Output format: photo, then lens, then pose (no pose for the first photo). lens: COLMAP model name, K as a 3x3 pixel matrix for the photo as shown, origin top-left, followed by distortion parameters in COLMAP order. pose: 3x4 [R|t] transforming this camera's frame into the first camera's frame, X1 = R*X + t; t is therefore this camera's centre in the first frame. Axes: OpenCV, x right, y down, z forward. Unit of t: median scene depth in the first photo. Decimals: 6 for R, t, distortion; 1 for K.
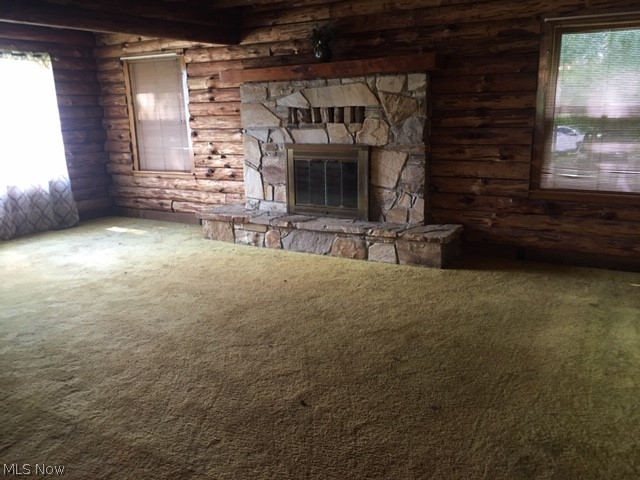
lens RADIAL K [[542.8, 0, 320.7], [0, 542.8, 239.9], [0, 0, 1]] dist [0.015589, -0.015675]
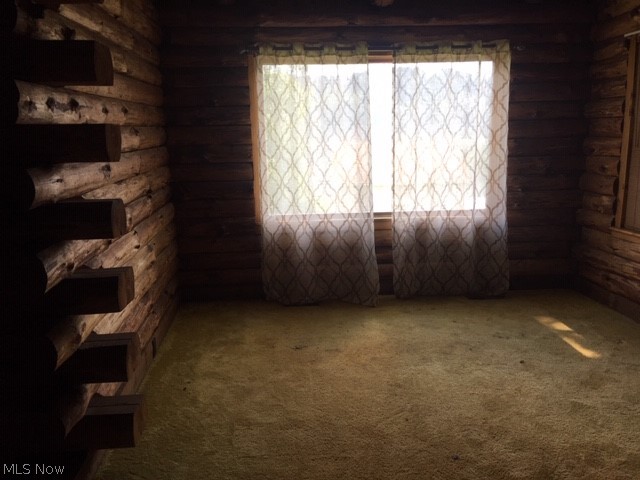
lens RADIAL K [[542.8, 0, 320.9], [0, 542.8, 240.9], [0, 0, 1]] dist [0.015589, -0.015675]
pose [[0.562416, 0.170669, -0.809049, -0.043483], [-0.184661, 0.979679, 0.078295, -0.102294], [0.805970, 0.105365, 0.582503, 0.414367]]
